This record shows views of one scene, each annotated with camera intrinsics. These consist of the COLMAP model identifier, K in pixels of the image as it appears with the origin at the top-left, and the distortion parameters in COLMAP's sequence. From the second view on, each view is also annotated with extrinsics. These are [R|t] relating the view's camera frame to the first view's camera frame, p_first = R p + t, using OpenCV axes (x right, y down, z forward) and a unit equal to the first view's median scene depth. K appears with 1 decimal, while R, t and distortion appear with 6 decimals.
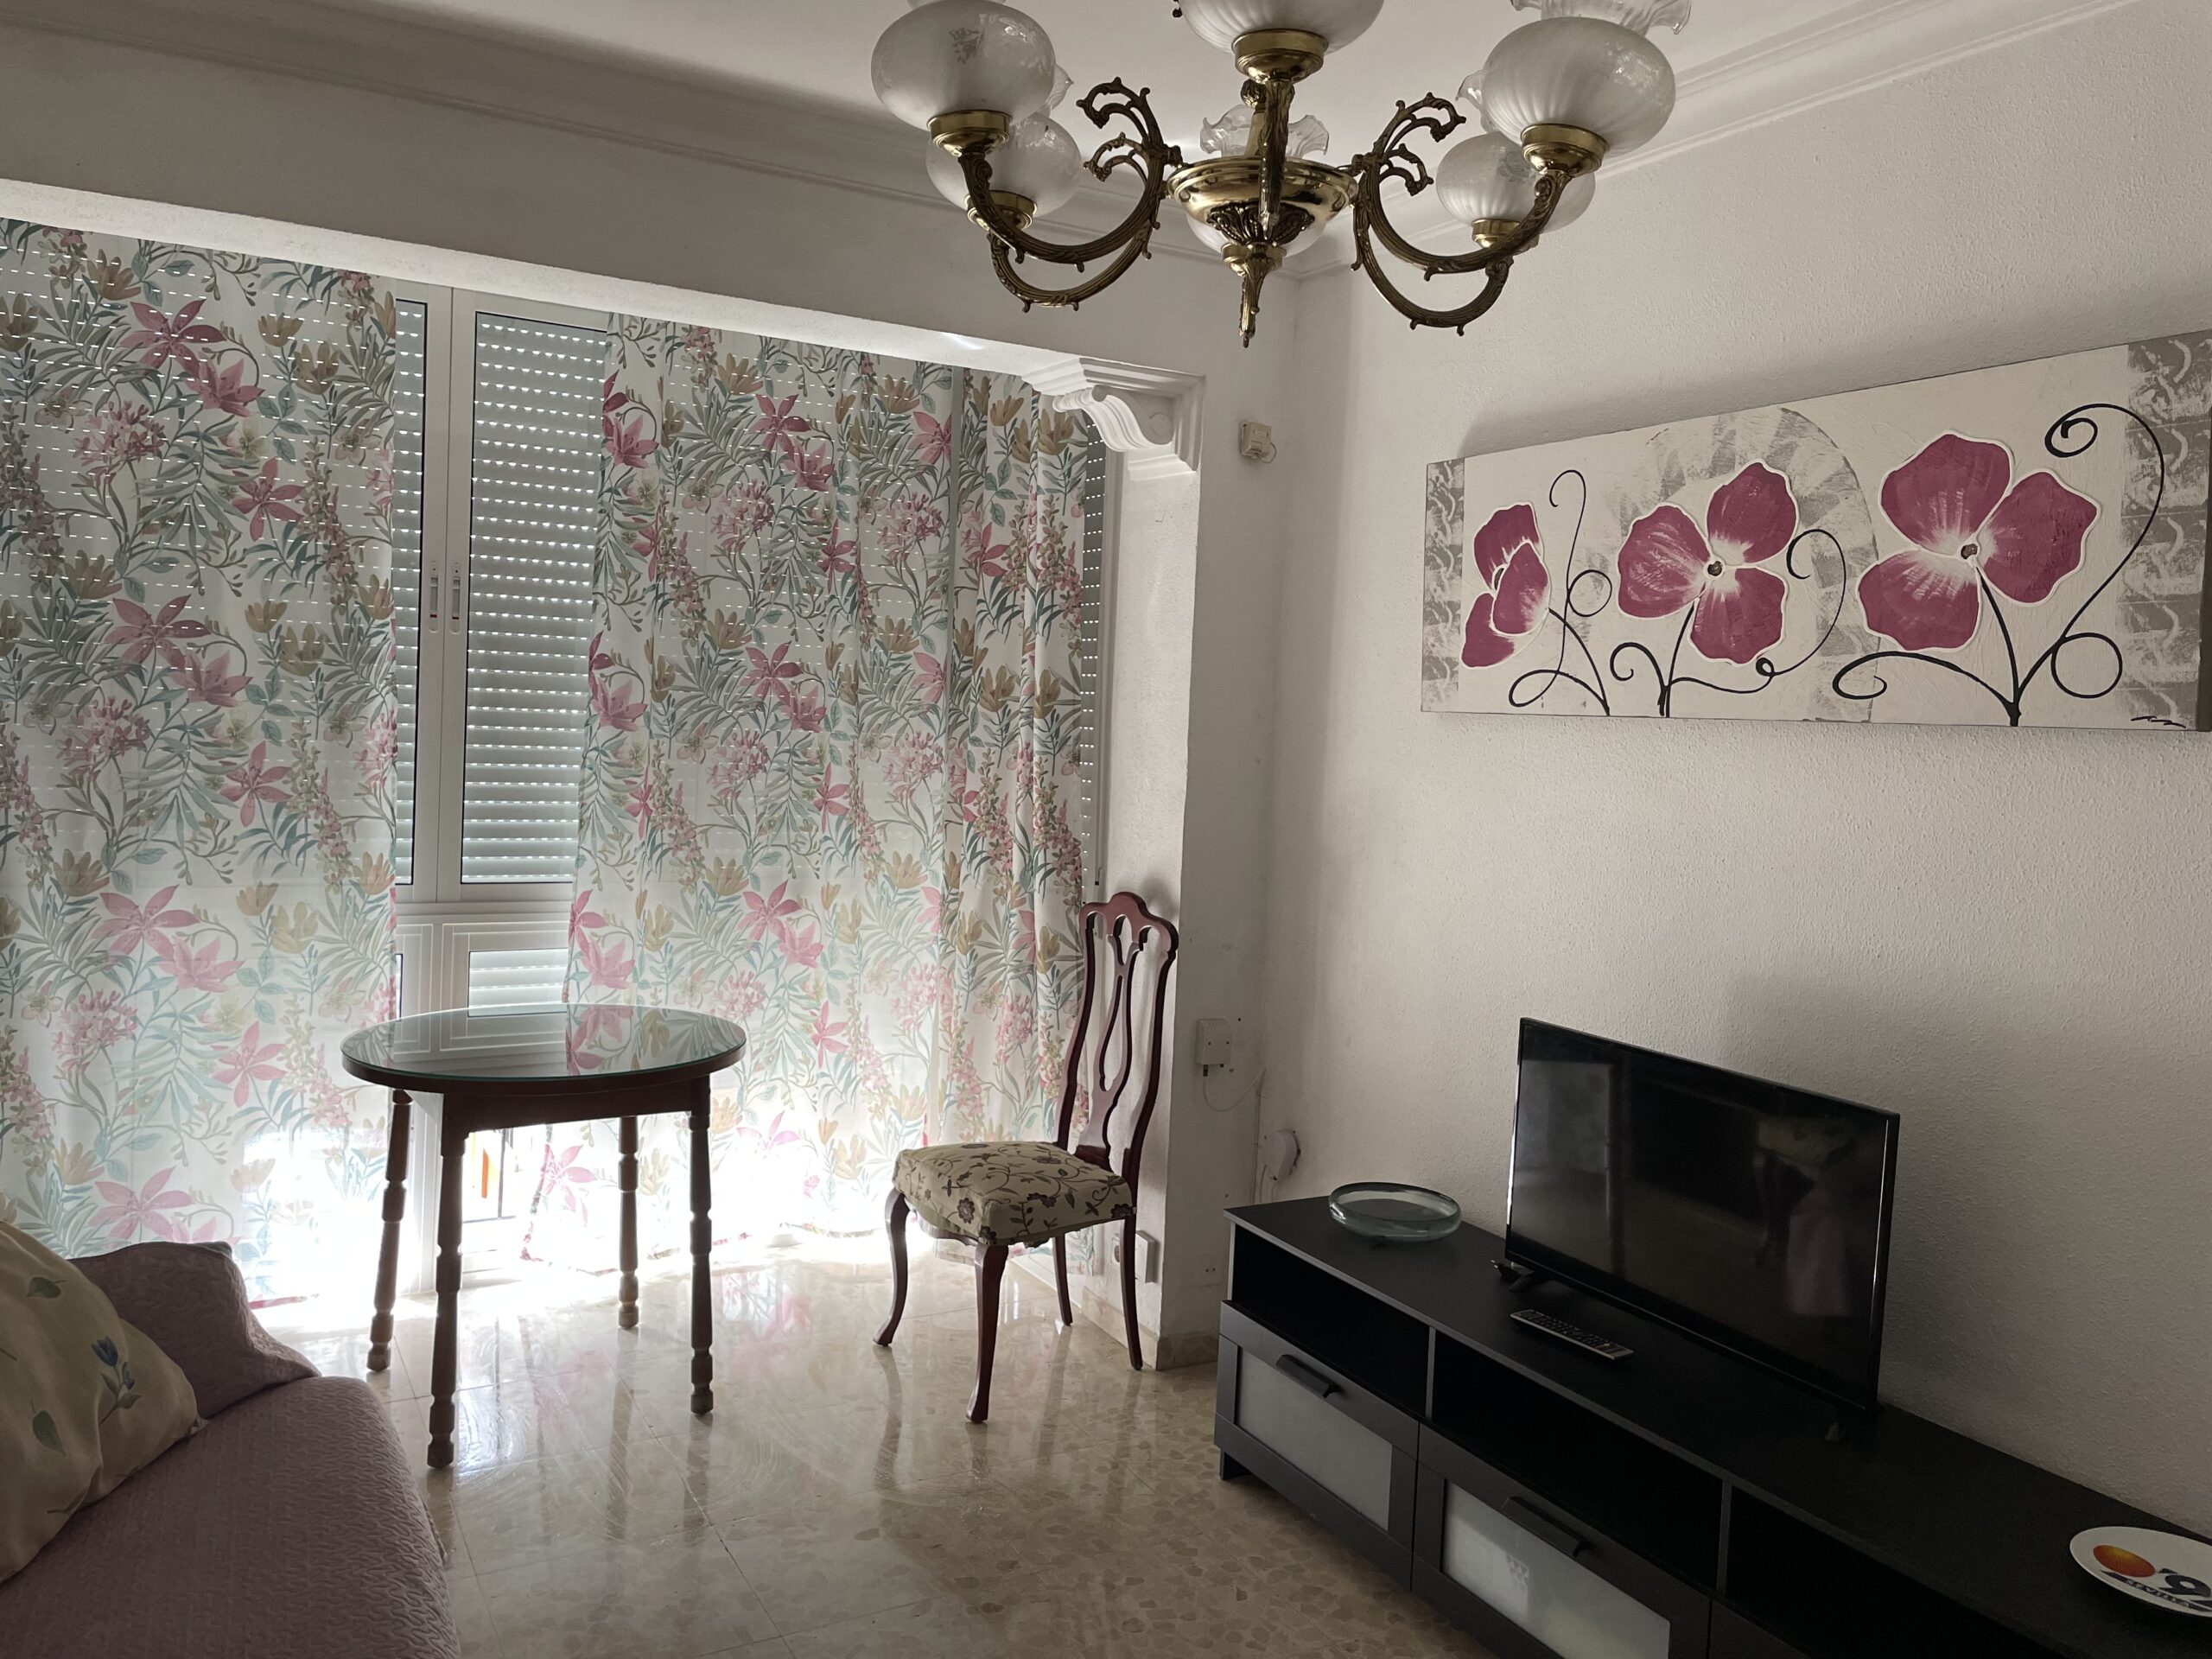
lens RADIAL K [[1641.3, 0, 1120.2], [0, 1641.3, 820.5], [0, 0, 1]] dist [0.069129, -0.098309]
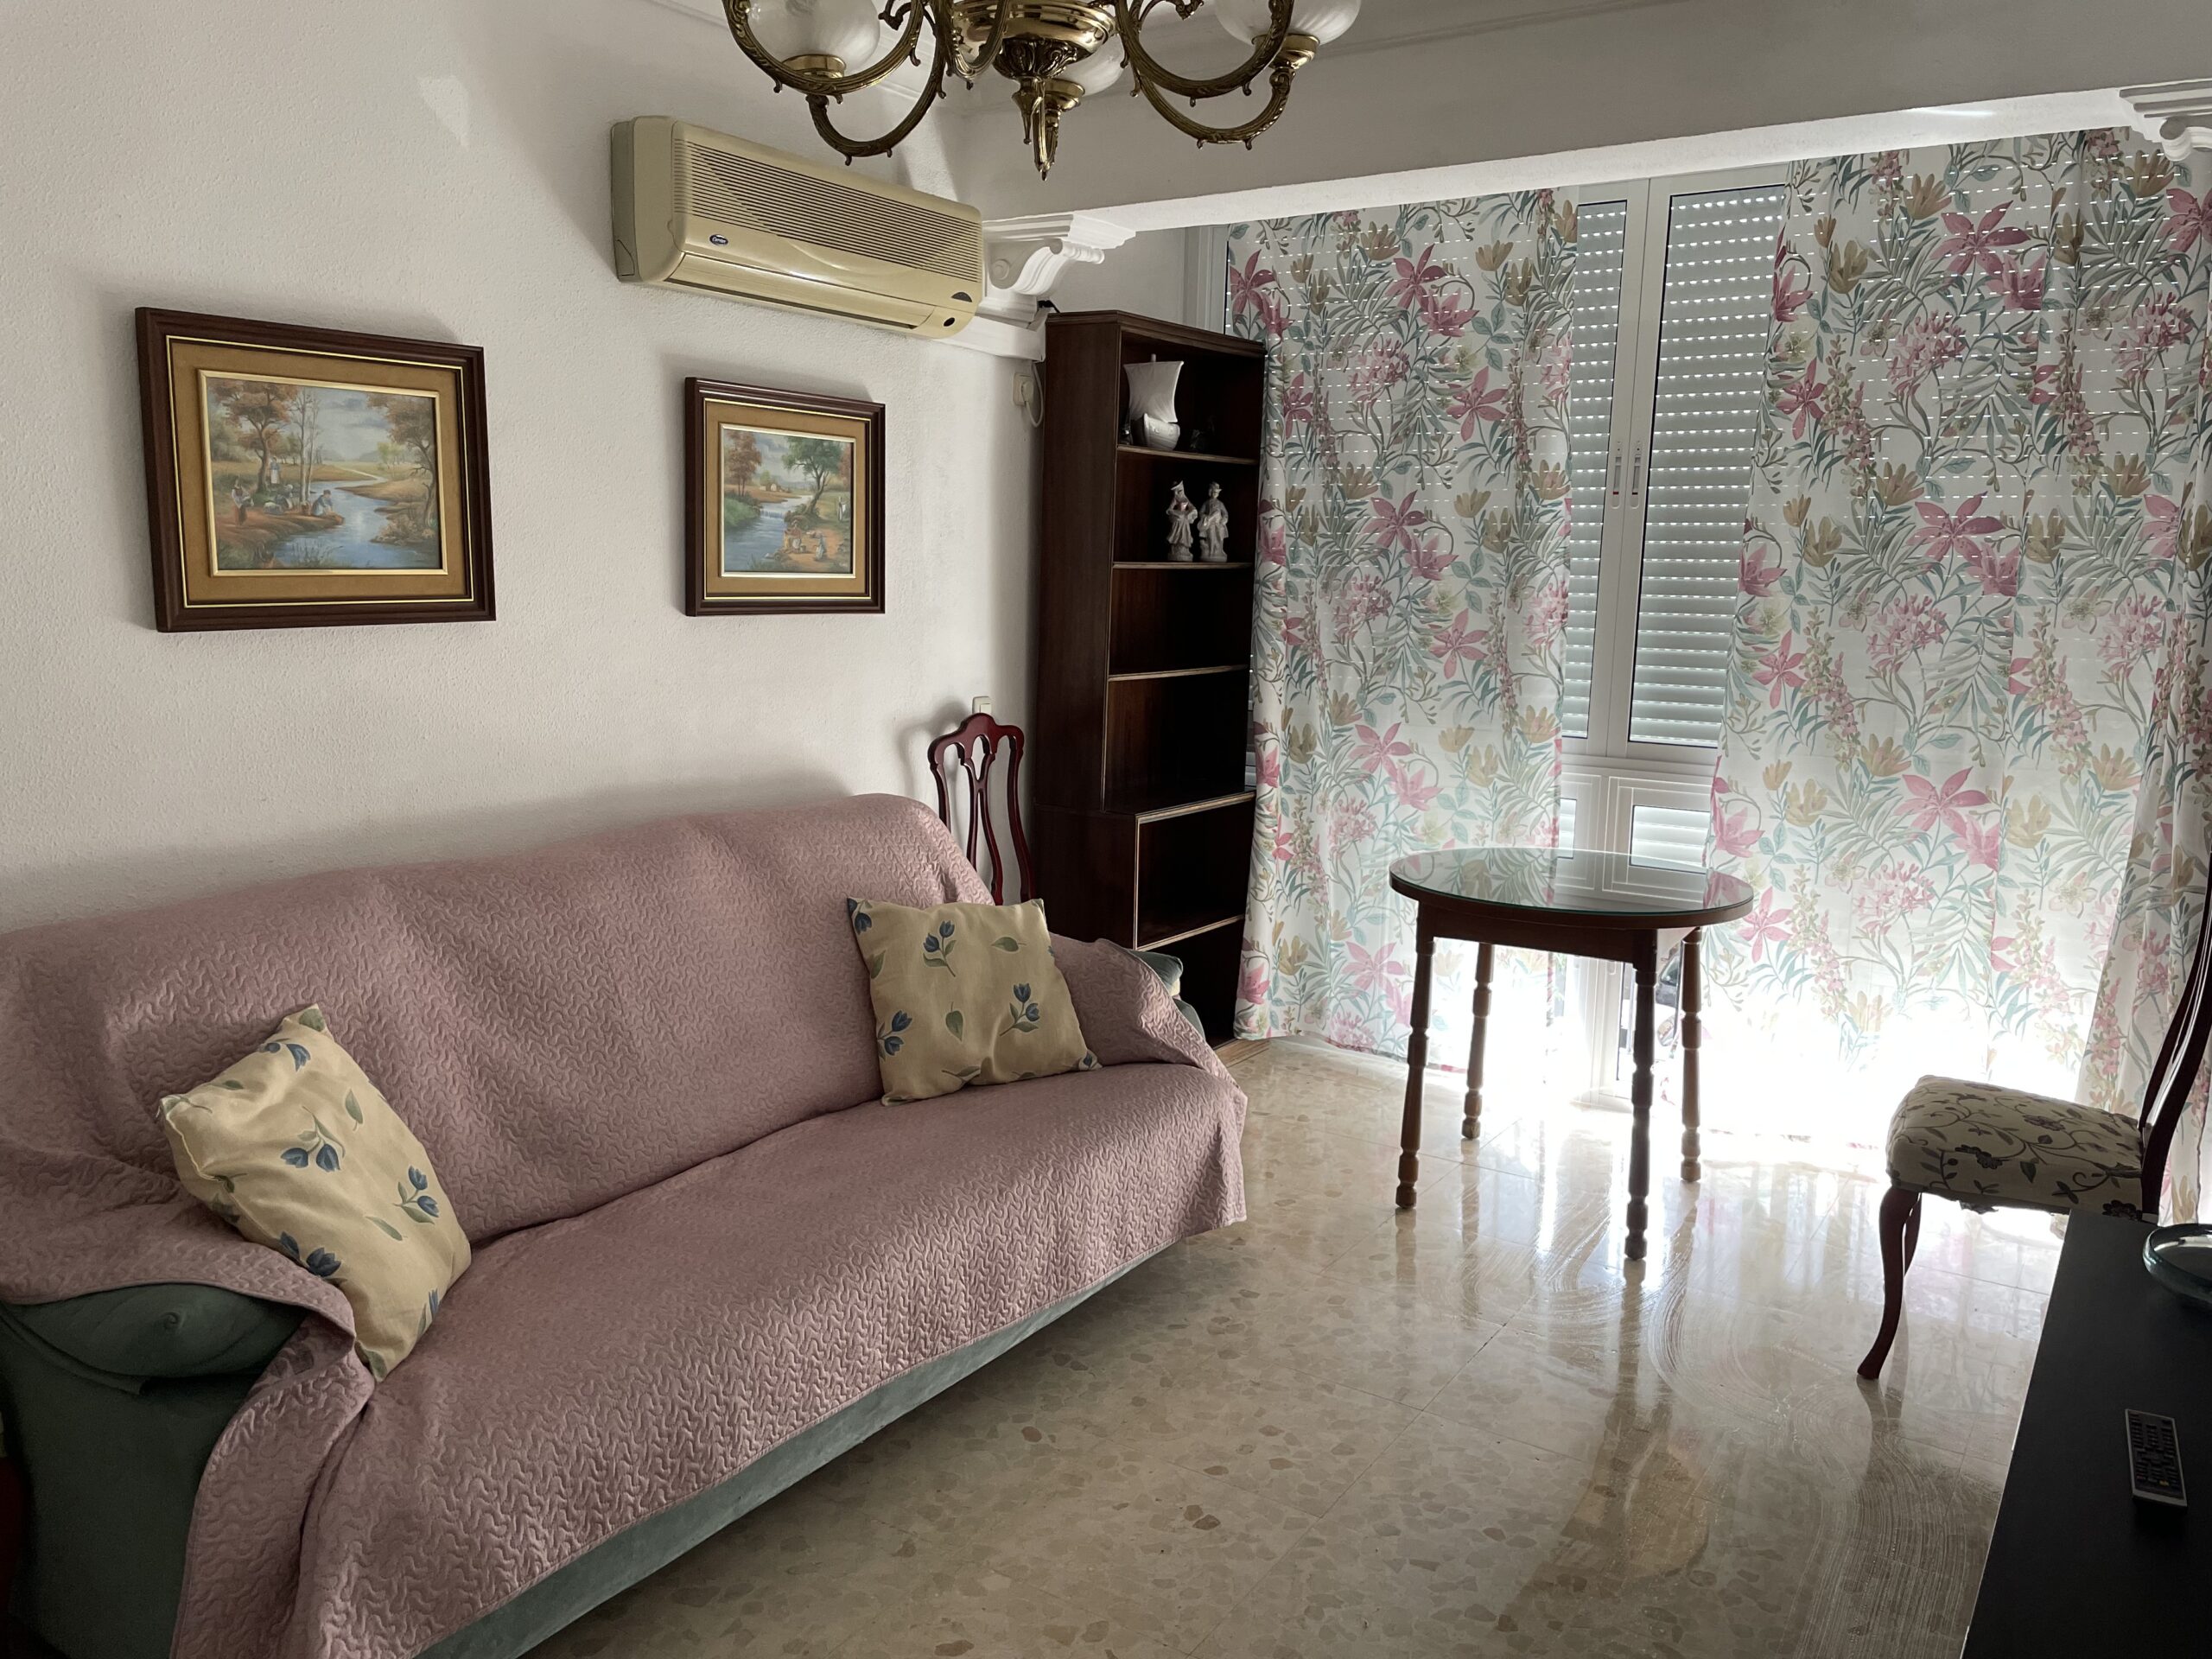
lens RADIAL K [[1641.3, 0, 1120.2], [0, 1641.3, 820.5], [0, 0, 1]] dist [0.069129, -0.098309]
pose [[0.457412, 0.105161, -0.883015, 0.443145], [-0.056012, 0.994418, 0.089414, 0.012461], [0.887489, 0.008560, 0.460749, 0.222538]]
